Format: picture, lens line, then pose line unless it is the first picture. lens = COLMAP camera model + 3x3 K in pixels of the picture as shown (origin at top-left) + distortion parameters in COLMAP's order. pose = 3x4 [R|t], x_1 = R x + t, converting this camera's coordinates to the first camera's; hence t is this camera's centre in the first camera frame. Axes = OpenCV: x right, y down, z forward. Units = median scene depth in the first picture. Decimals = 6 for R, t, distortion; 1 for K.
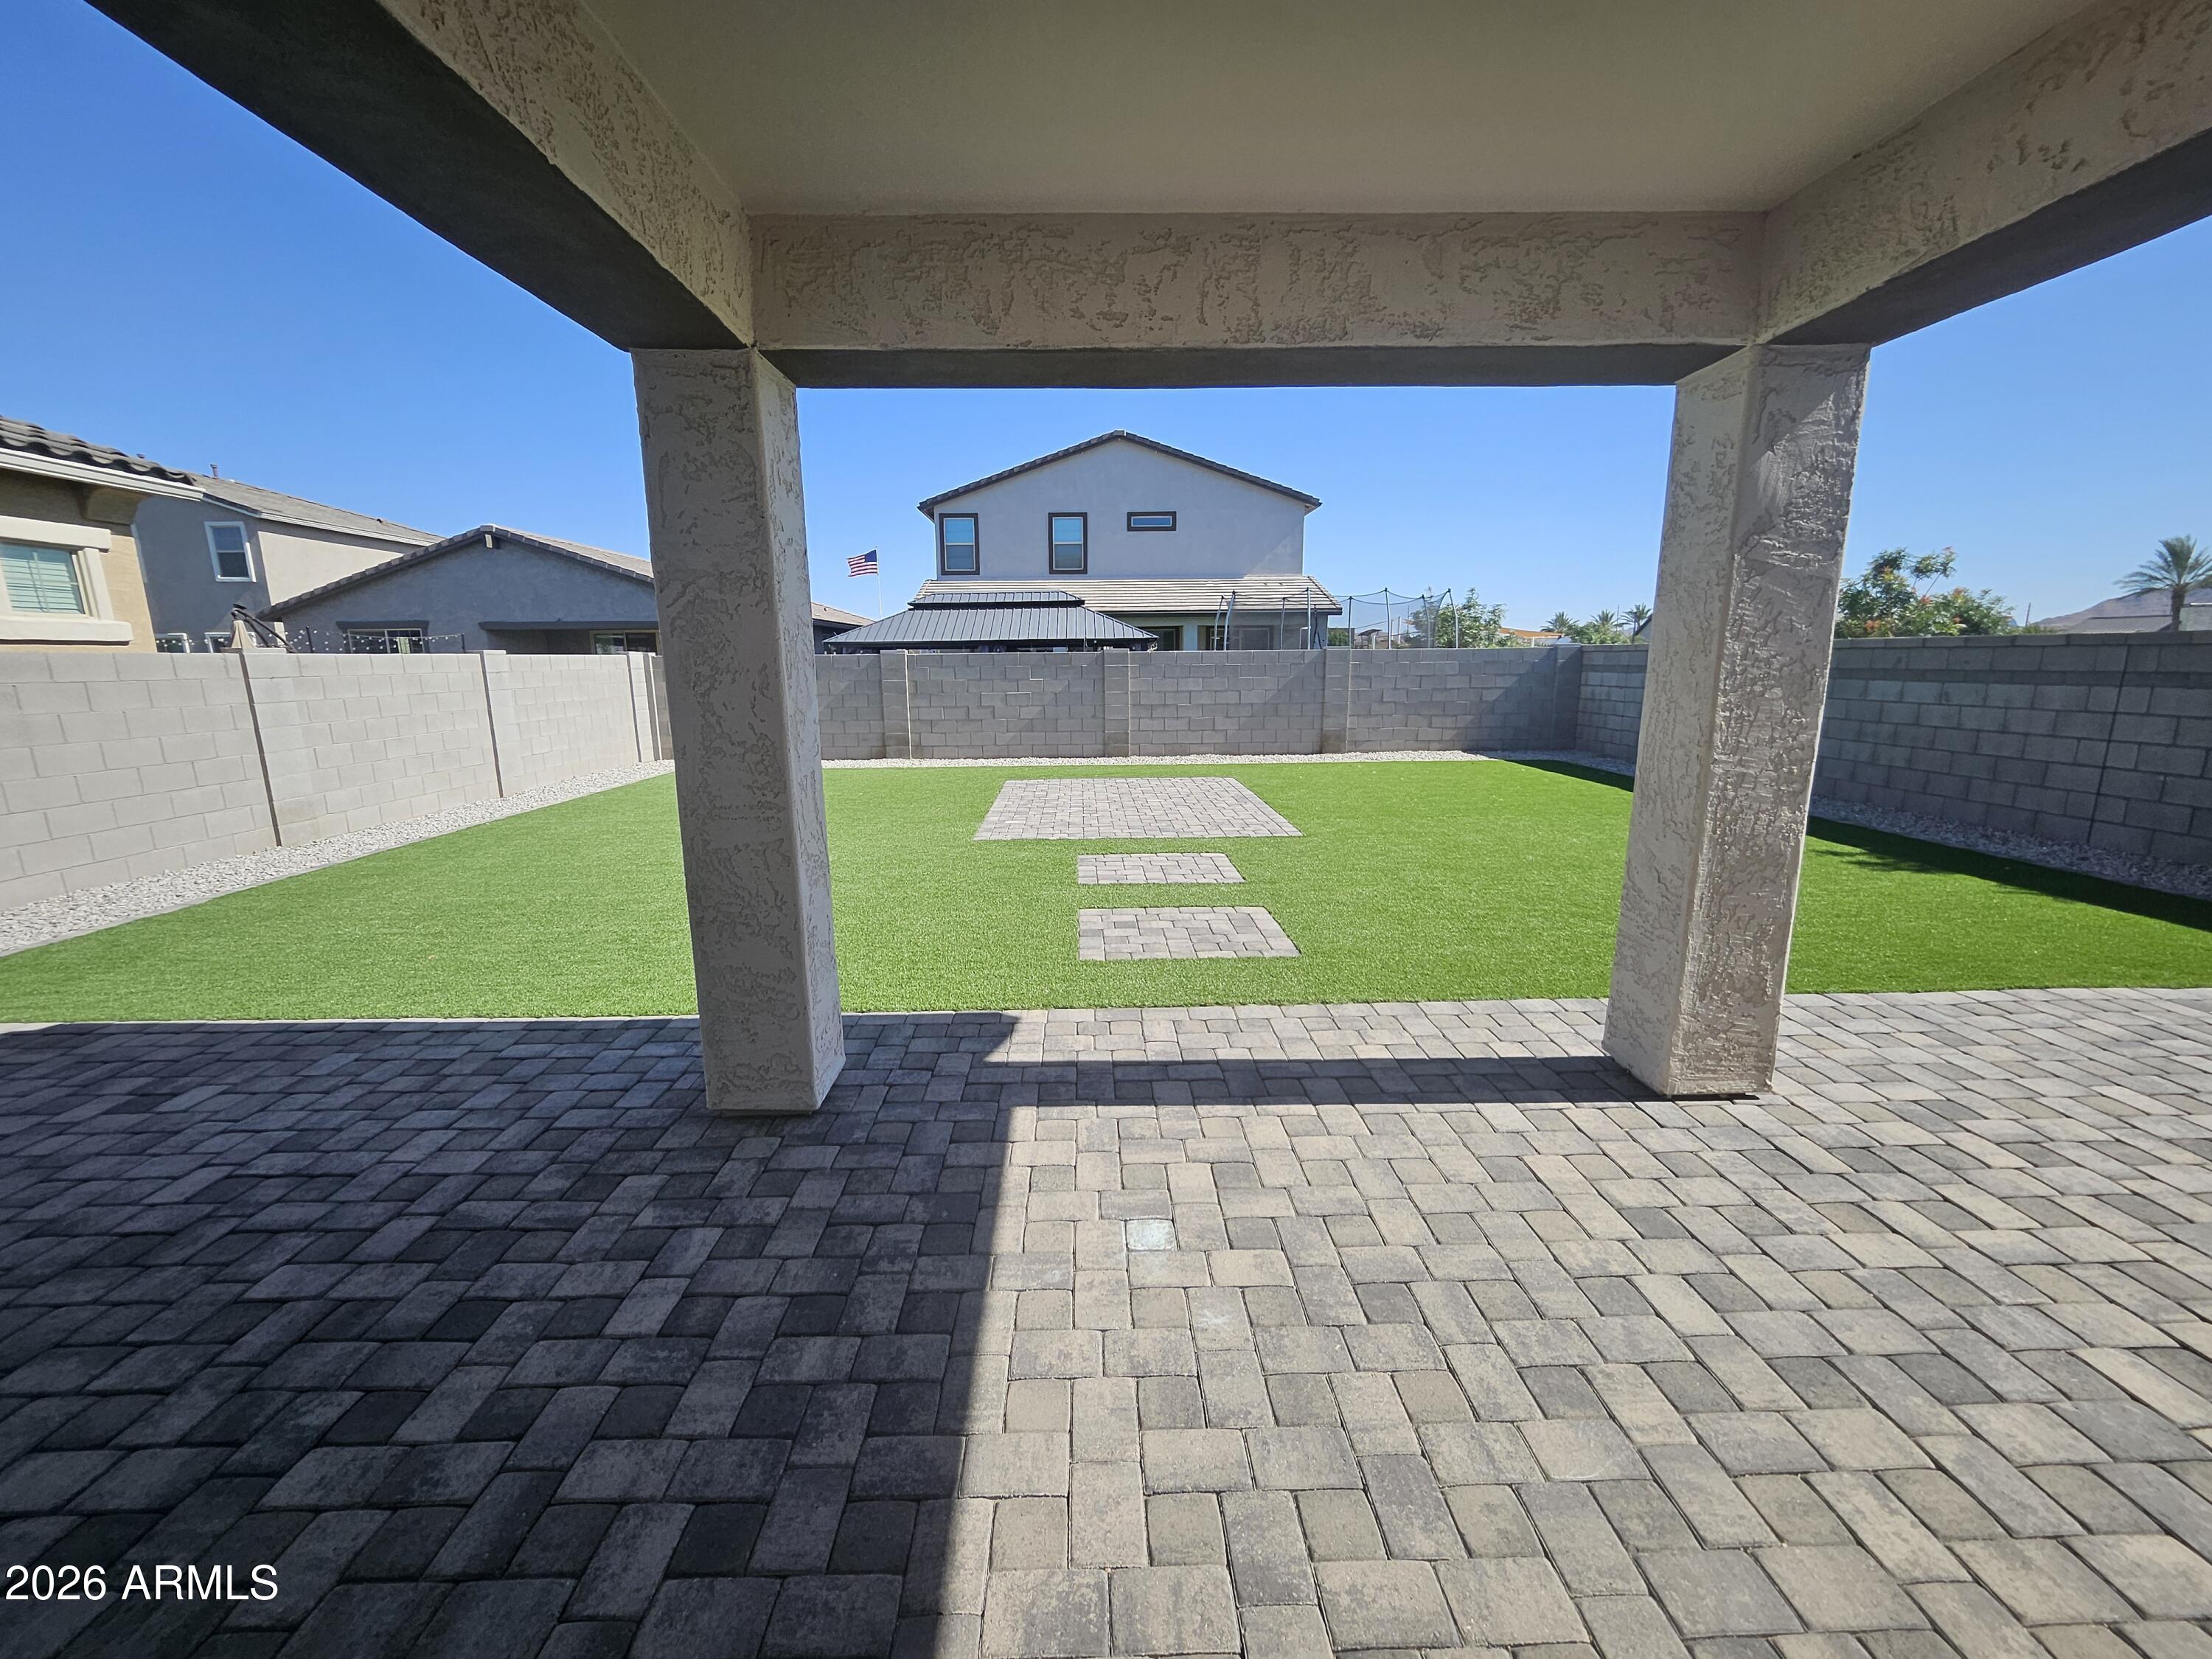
lens RADIAL K [[877.2, 0, 1103.3], [0, 877.2, 832.7], [0, 0, 1]] dist [-0.010087, 0.000256]
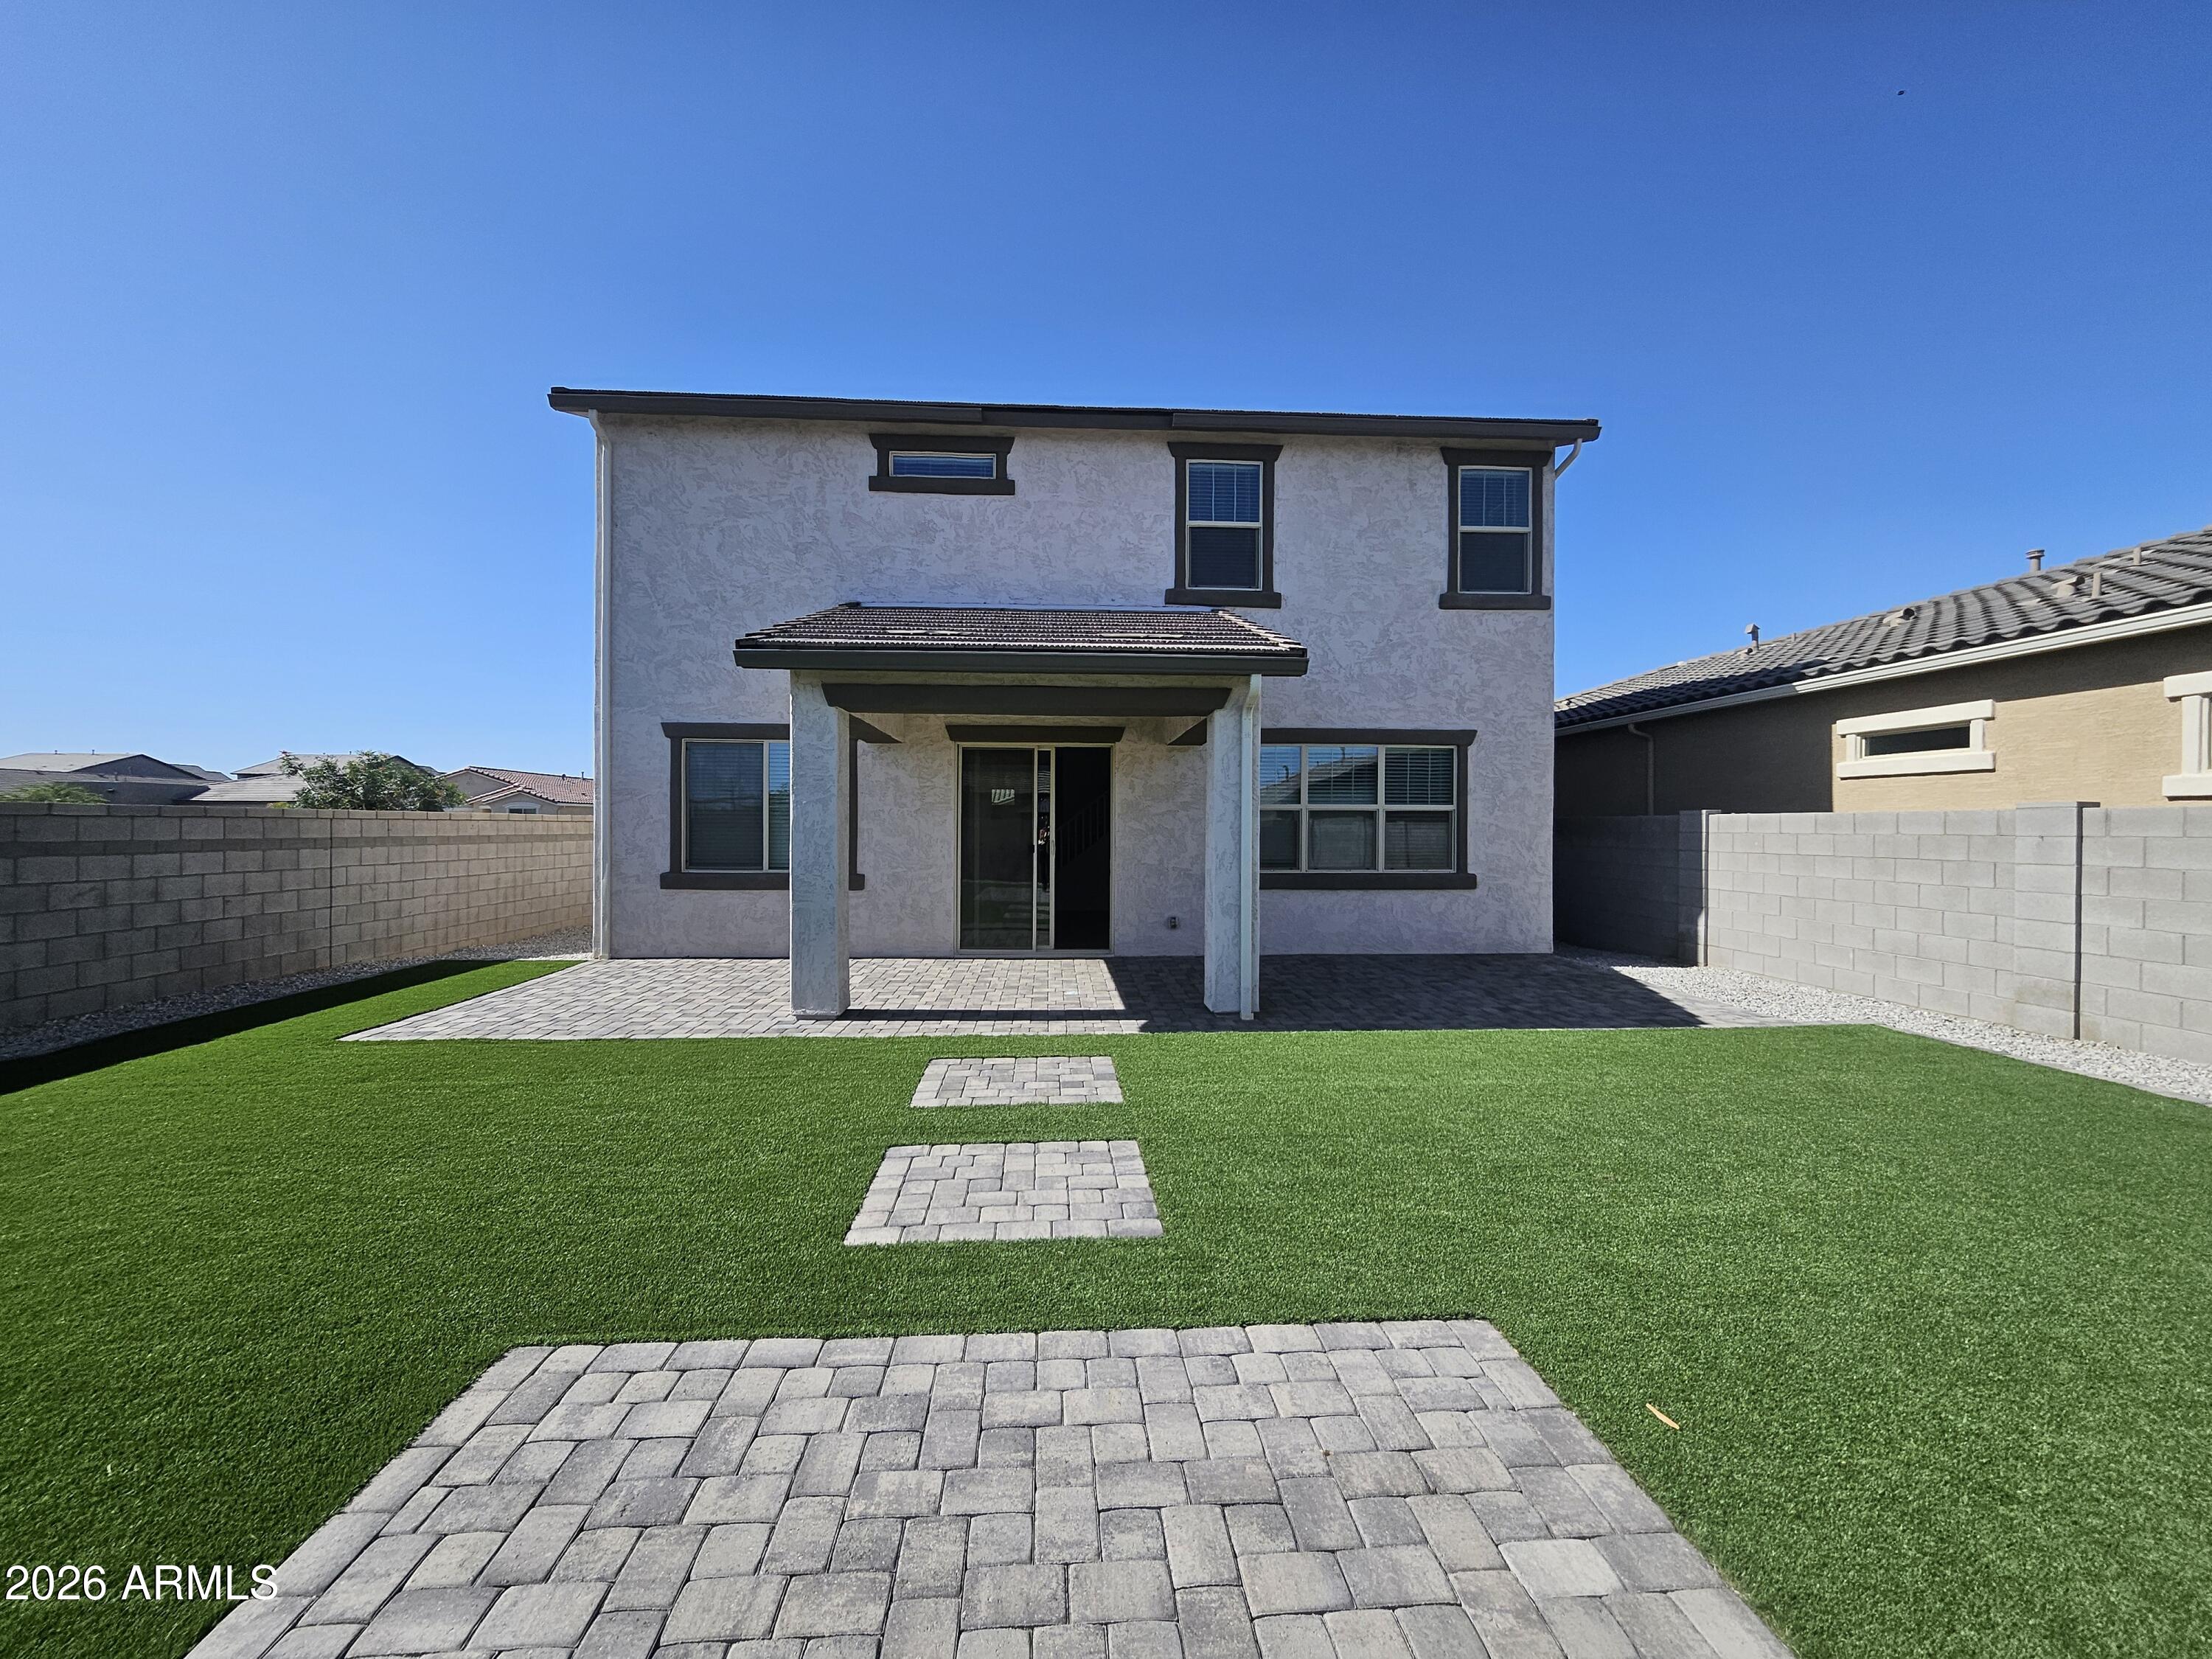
lens RADIAL K [[877.2, 0, 1103.3], [0, 877.2, 832.7], [0, 0, 1]] dist [-0.010087, 0.000256]
pose [[-0.999456, 0.006037, -0.032426, 0.020696], [-0.001059, 0.976722, 0.214506, -0.389979], [0.032966, 0.214423, -0.976184, 1.921868]]
